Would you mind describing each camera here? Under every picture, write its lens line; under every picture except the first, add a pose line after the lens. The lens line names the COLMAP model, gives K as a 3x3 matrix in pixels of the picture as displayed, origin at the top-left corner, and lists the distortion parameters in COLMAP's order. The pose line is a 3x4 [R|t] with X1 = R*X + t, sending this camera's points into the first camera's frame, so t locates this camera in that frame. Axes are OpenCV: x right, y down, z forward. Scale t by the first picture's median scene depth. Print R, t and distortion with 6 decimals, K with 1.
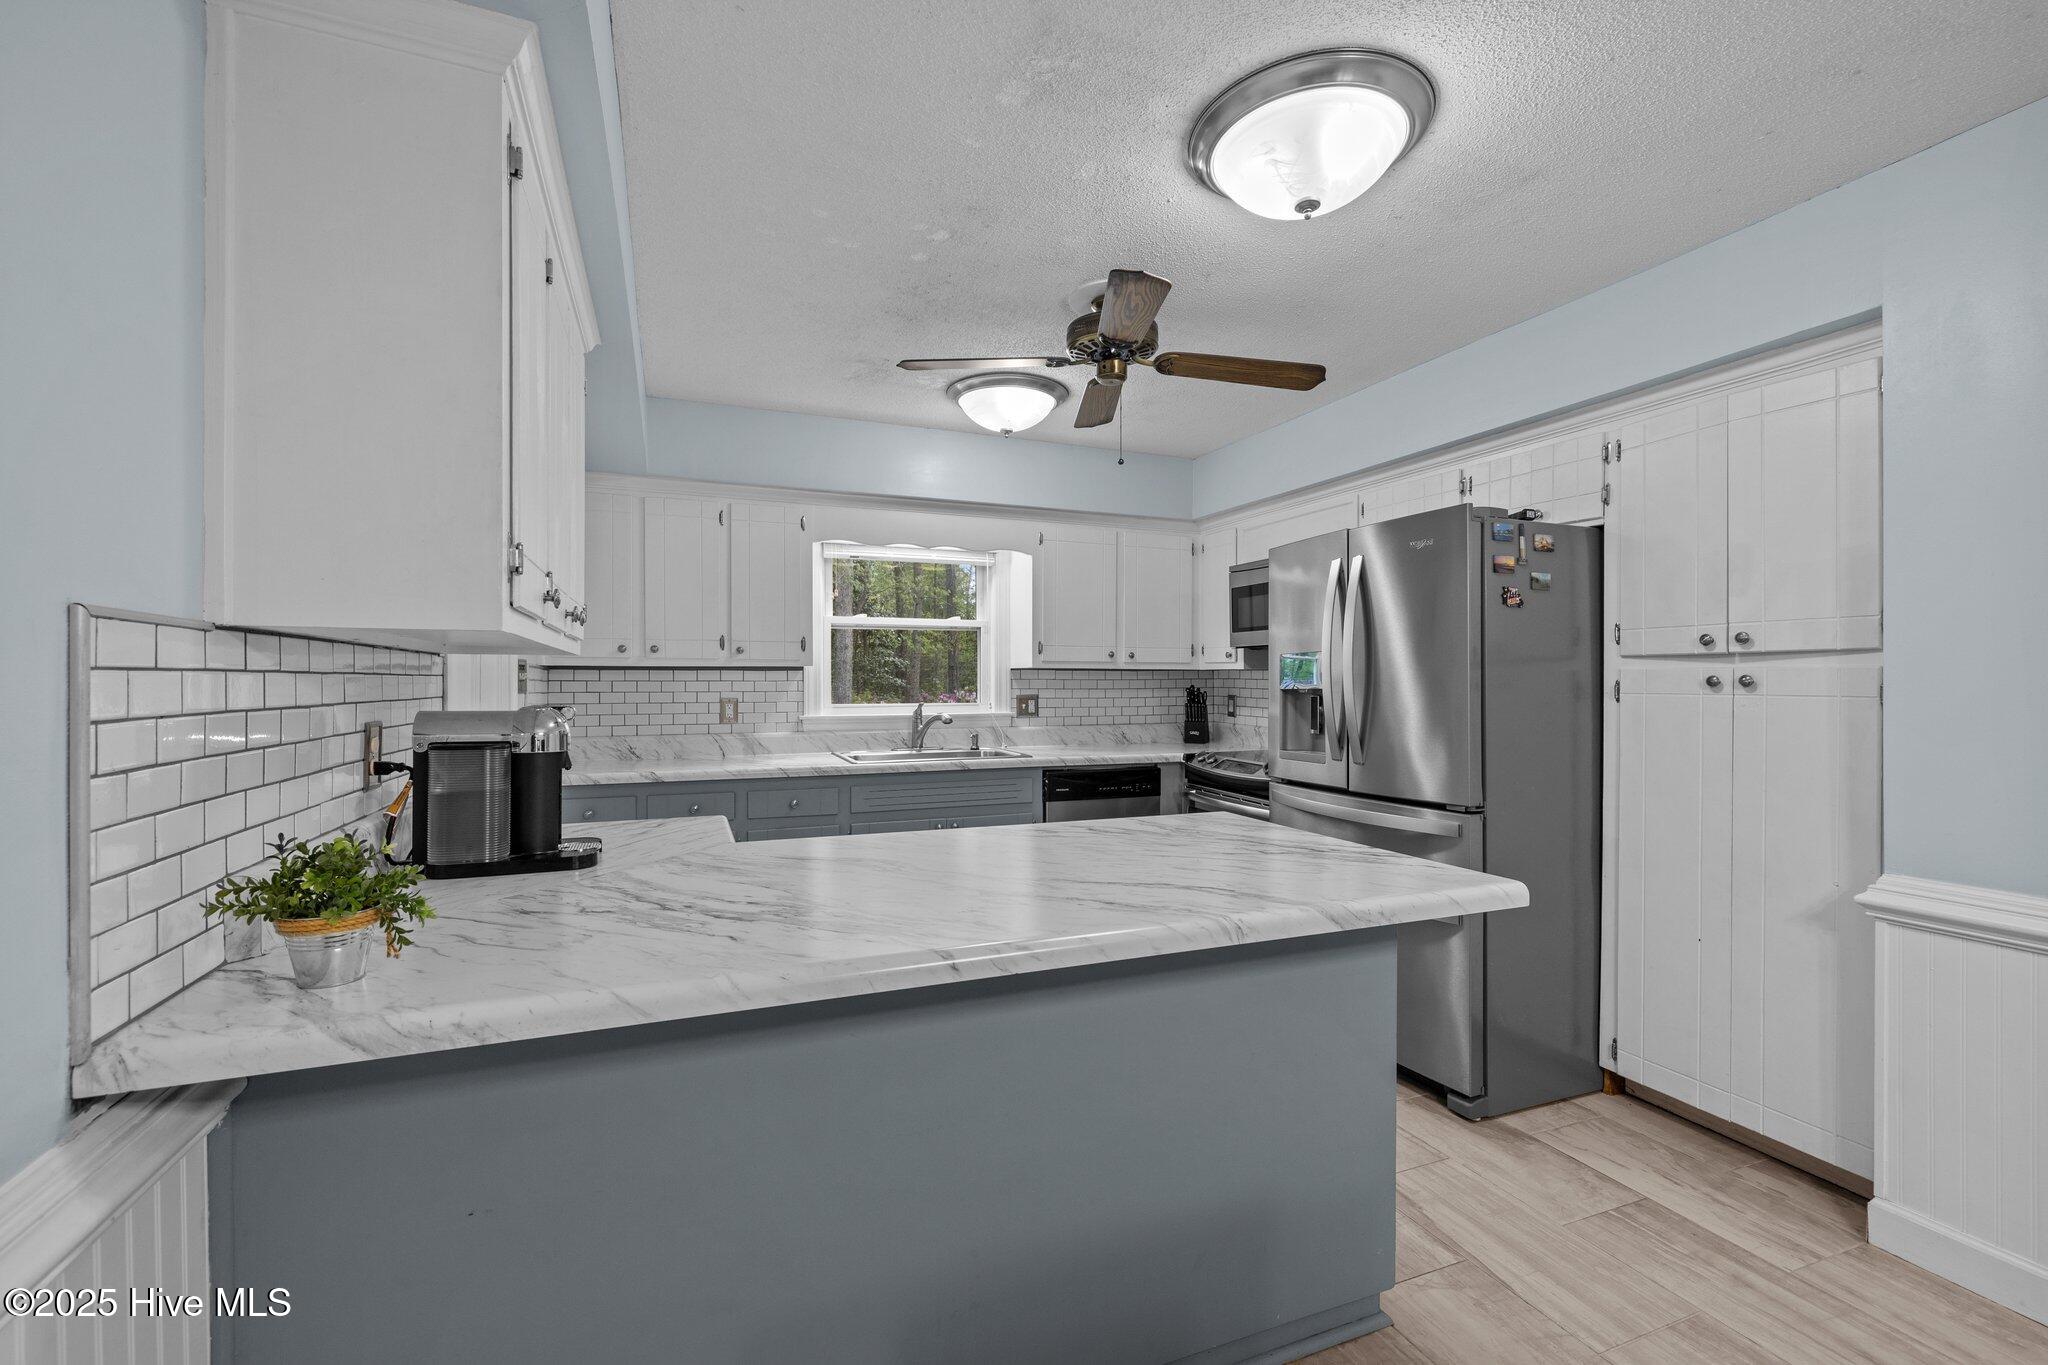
lens RADIAL K [[867.1, 0, 1024.0], [0, 867.1, 682.5], [0, 0, 1]] dist [0.002417, 0.000004]
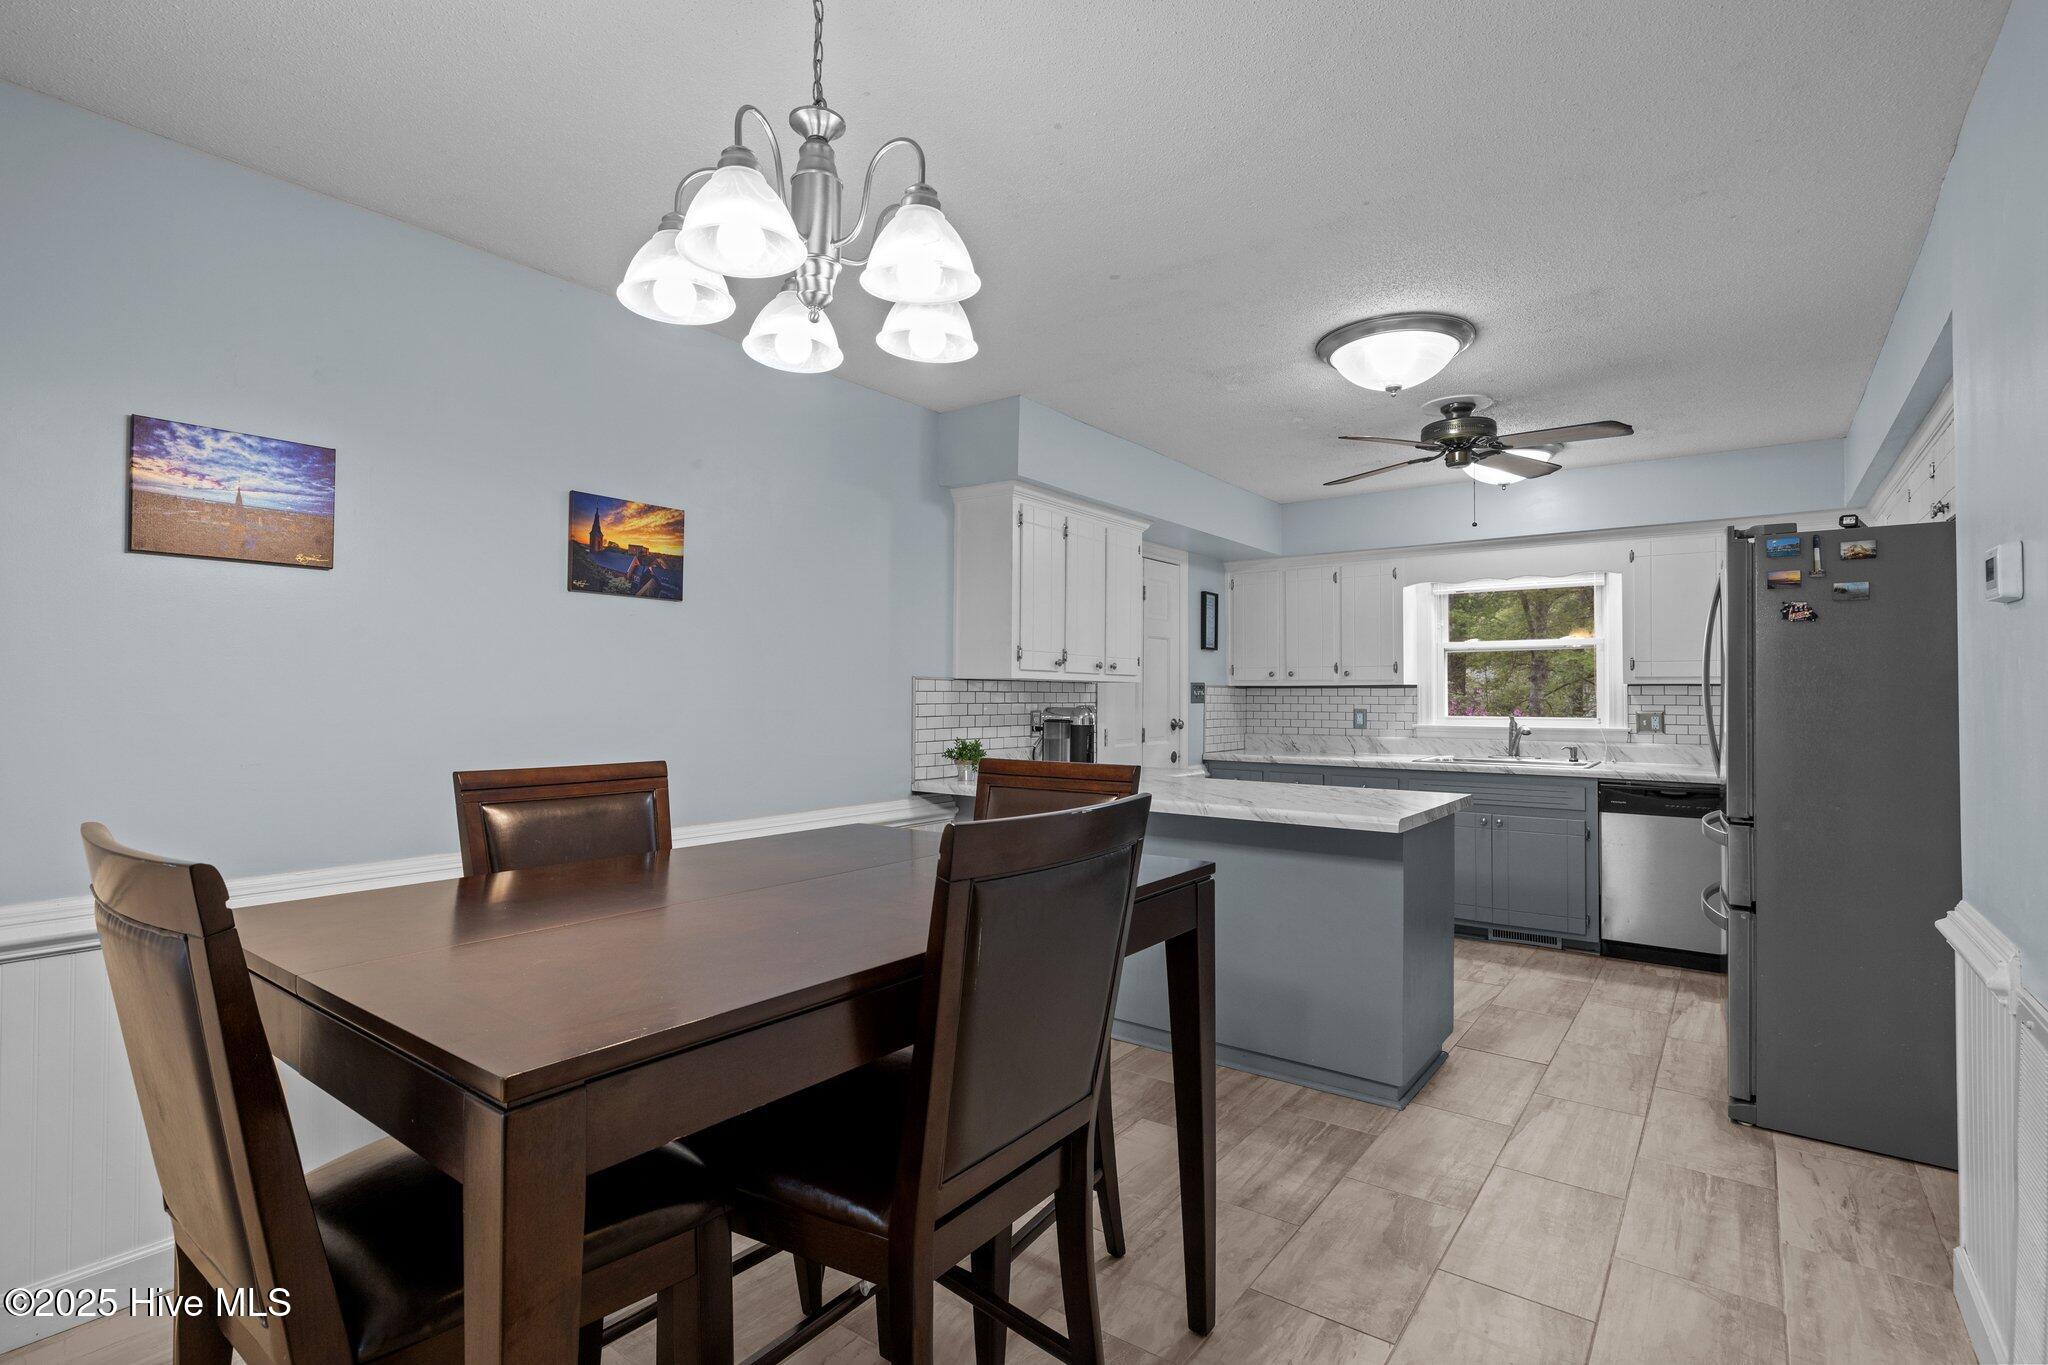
lens RADIAL K [[972.5, 0, 1024.0], [0, 972.5, 682.5], [0, 0, 1]] dist [0.001956, 0.000198]
pose [[0.517660, -0.009997, -0.855528, 0.737204], [-0.004923, 0.999880, -0.014662, 0.001838], [0.855572, 0.011801, 0.517549, -0.227357]]
